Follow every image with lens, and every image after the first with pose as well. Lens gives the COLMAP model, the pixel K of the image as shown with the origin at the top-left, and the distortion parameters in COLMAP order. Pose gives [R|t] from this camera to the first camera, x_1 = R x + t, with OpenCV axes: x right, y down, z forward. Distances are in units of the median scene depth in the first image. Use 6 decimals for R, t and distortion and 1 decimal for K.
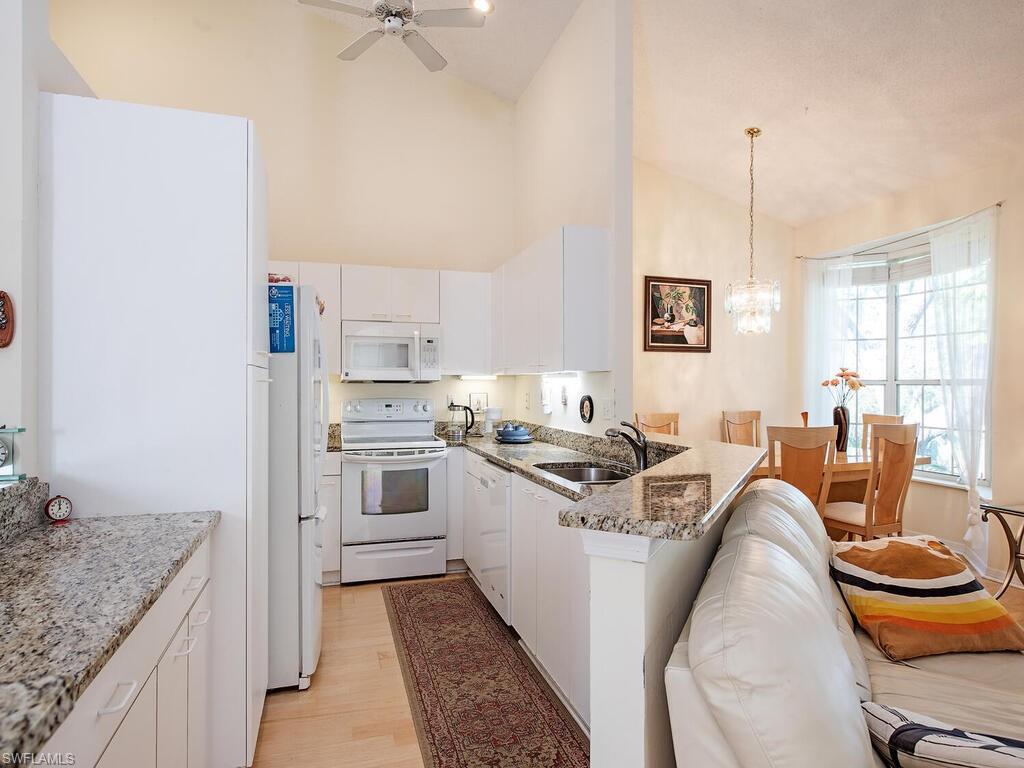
lens RADIAL K [[560.5, 0, 512.0], [0, 560.5, 384.0], [0, 0, 1]] dist [-0.000199, -0.000780]
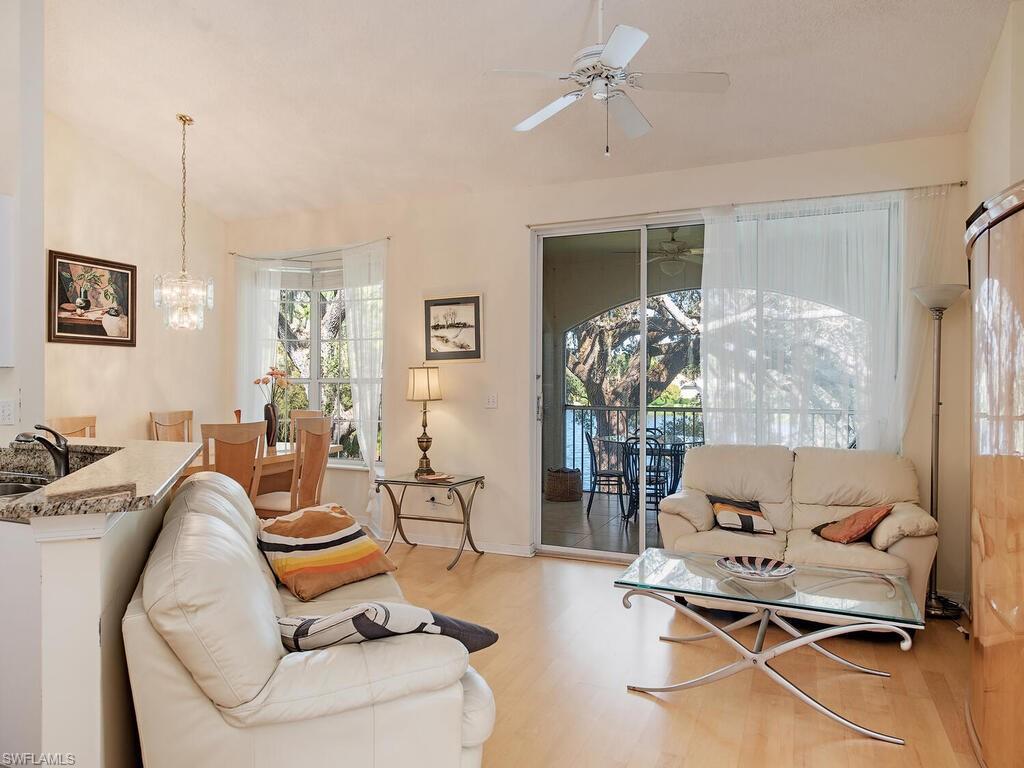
lens RADIAL K [[637.7, 0, 512.0], [0, 637.7, 384.0], [0, 0, 1]] dist [0.000627, 0.000065]
pose [[0.632663, -0.002529, 0.774423, -0.063360], [-0.000169, 0.999994, 0.003404, -0.000633], [-0.774427, -0.002285, 0.632659, -0.126542]]
